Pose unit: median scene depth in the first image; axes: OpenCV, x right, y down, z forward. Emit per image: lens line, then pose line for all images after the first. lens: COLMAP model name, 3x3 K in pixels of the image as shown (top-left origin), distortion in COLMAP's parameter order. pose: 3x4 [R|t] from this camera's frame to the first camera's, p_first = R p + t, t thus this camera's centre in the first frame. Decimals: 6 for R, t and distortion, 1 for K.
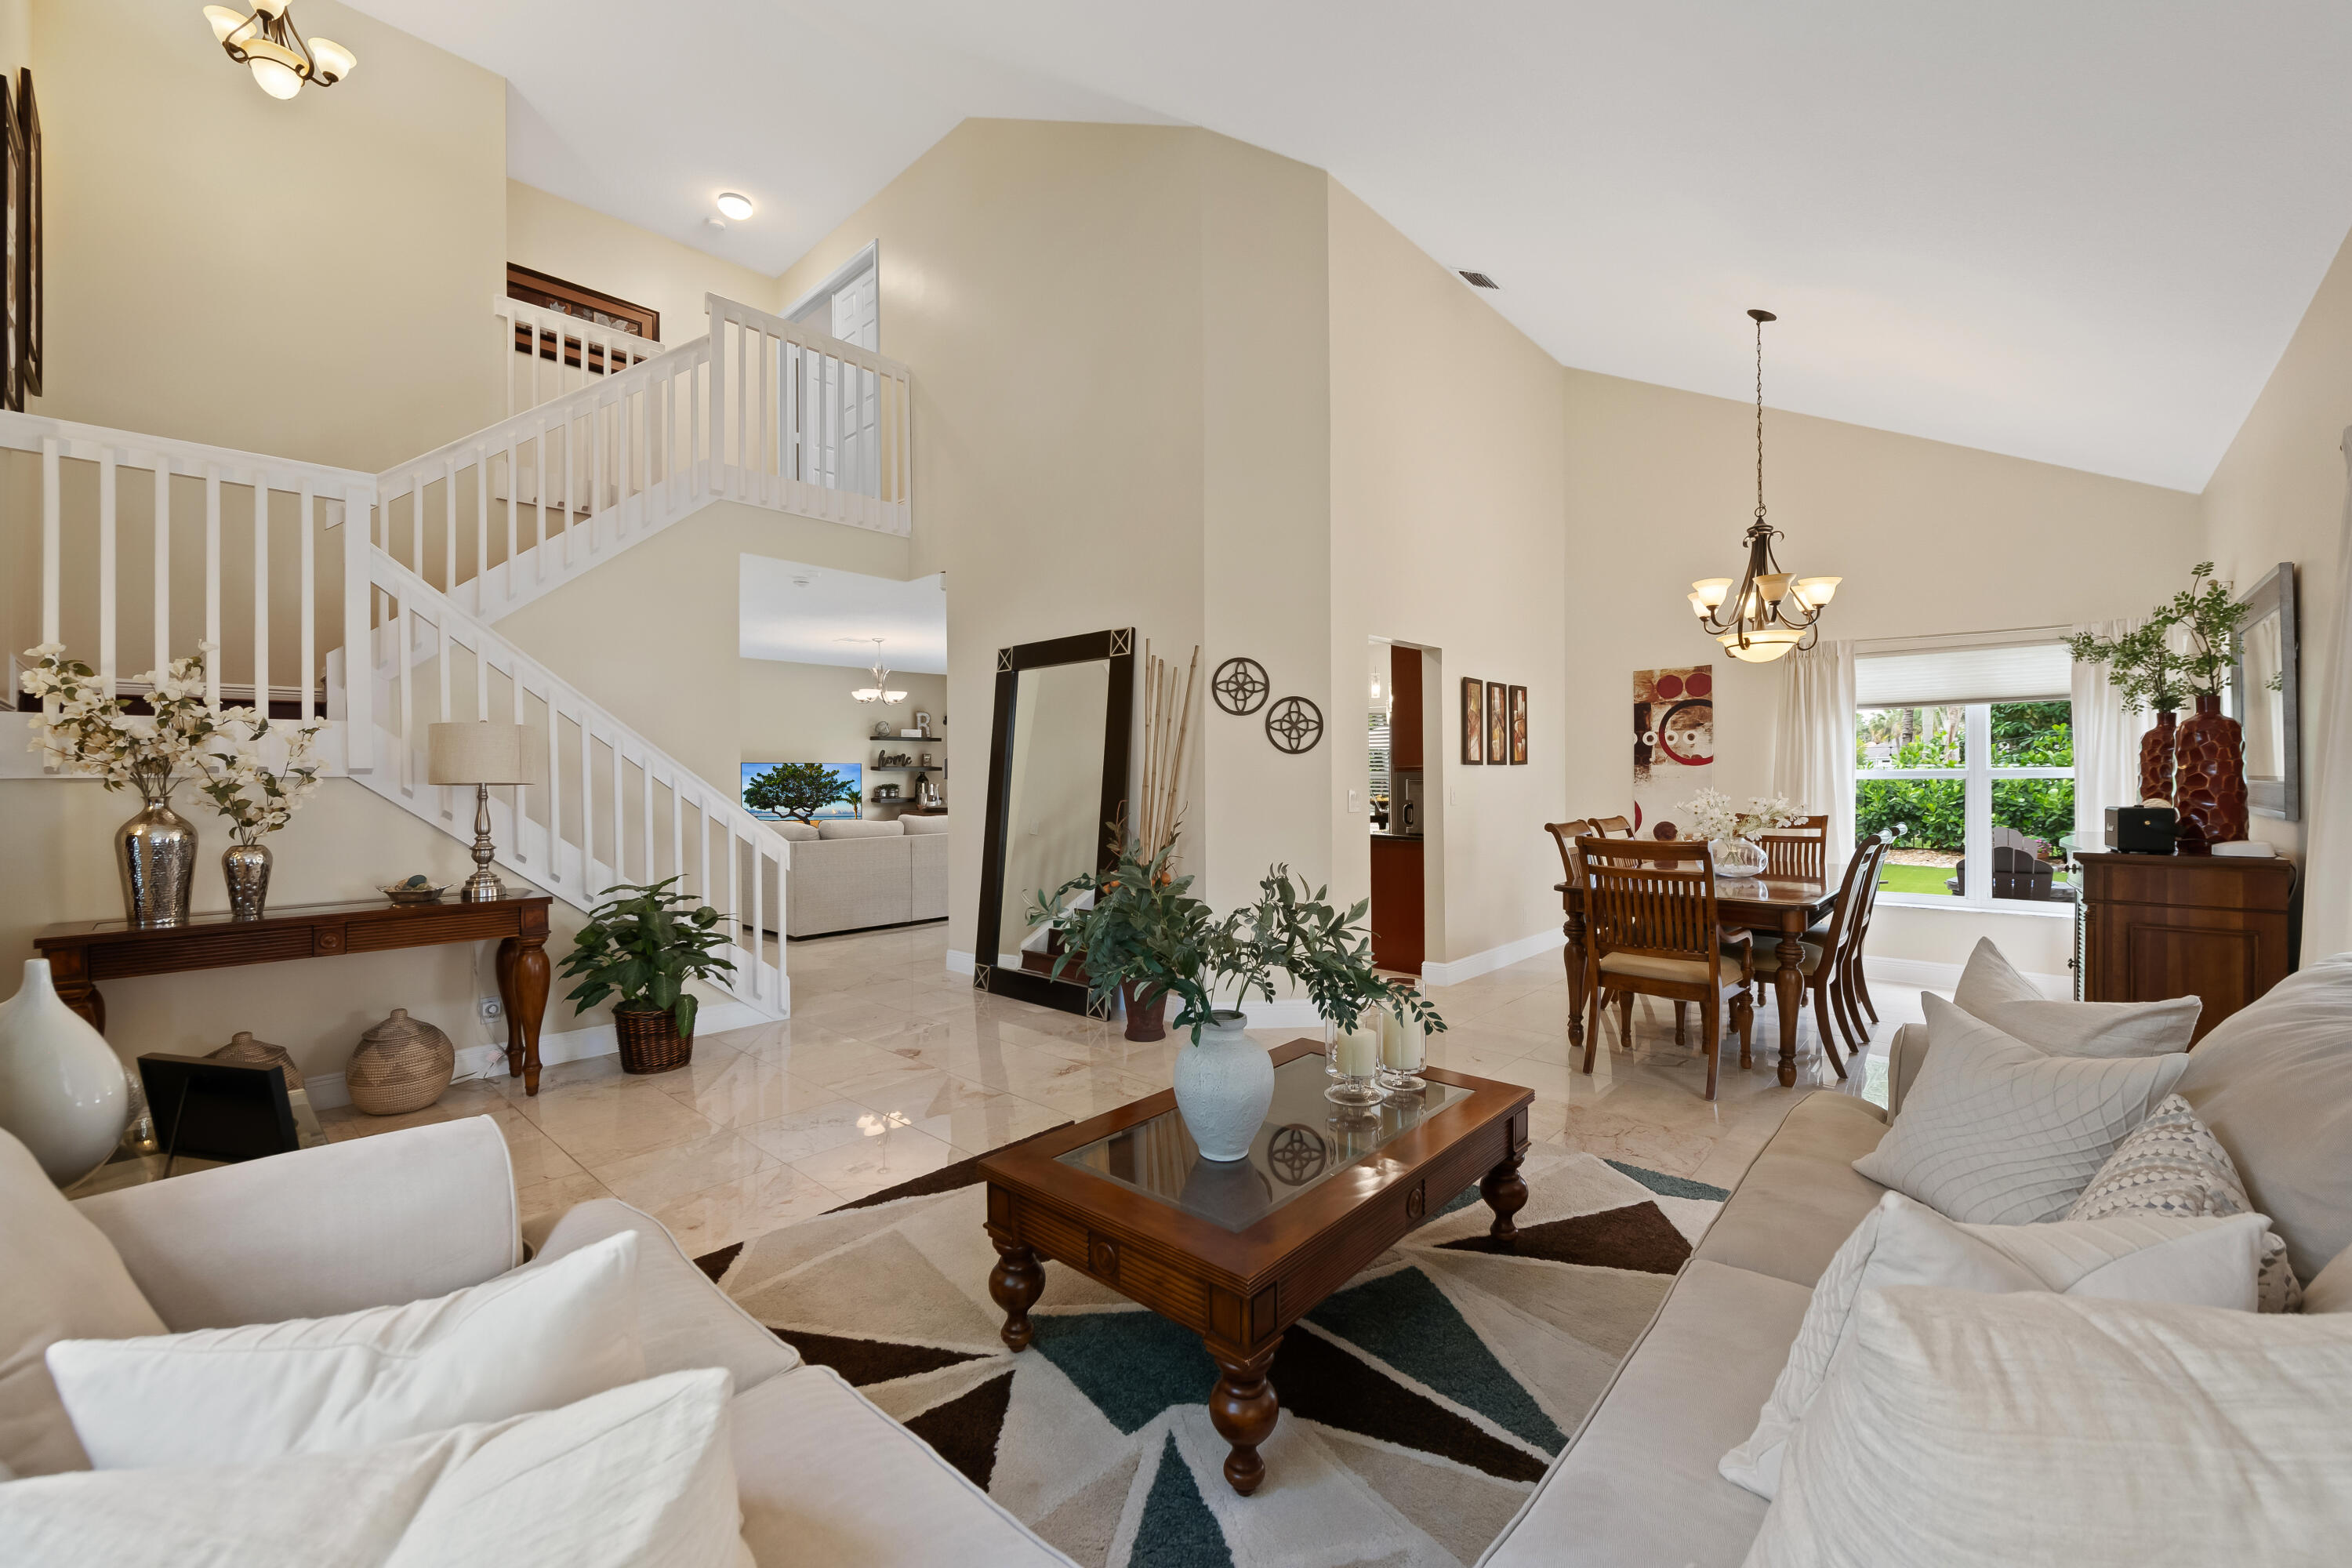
lens RADIAL K [[934.0, 0, 1191.1], [0, 934.0, 783.1], [0, 0, 1]] dist [-0.000057, -0.002787]
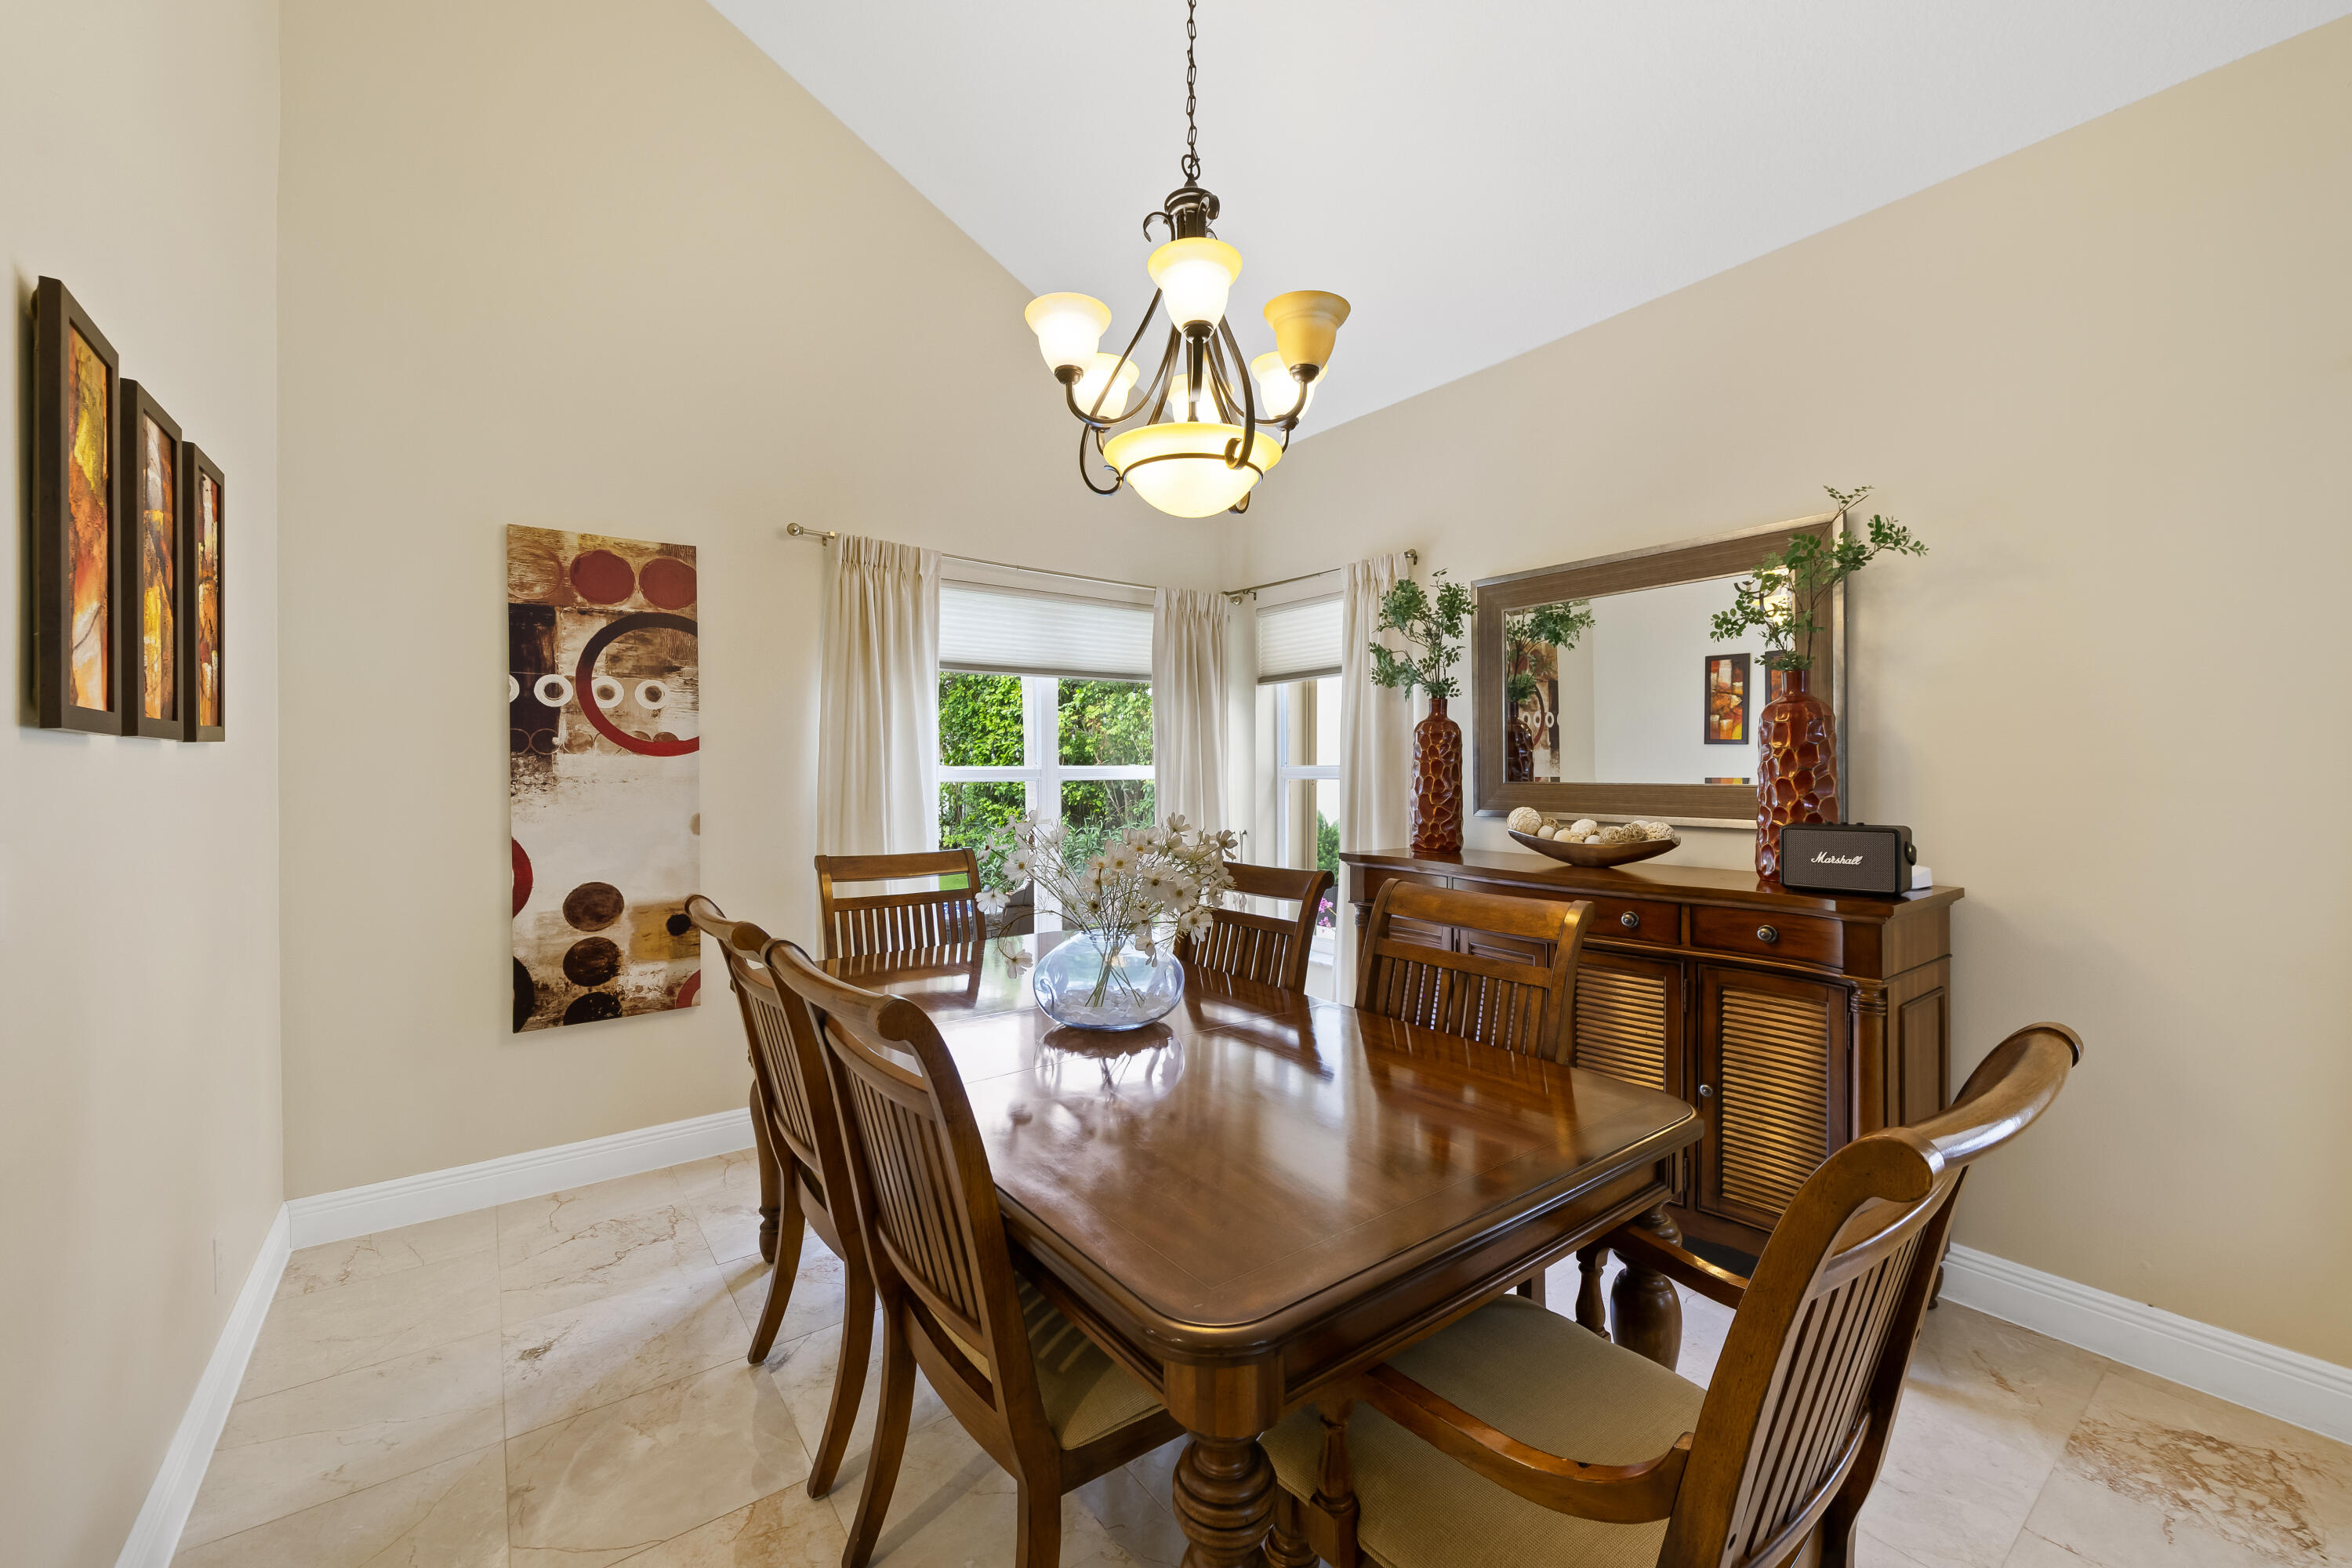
lens RADIAL K [[934.0, 0, 1191.1], [0, 934.0, 783.1], [0, 0, 1]] dist [-0.000057, -0.002787]
pose [[0.181341, -0.008713, 0.983382, 0.129222], [0.009051, 0.999933, 0.007190, -0.006324], [-0.983379, 0.007597, 0.181408, 0.653295]]
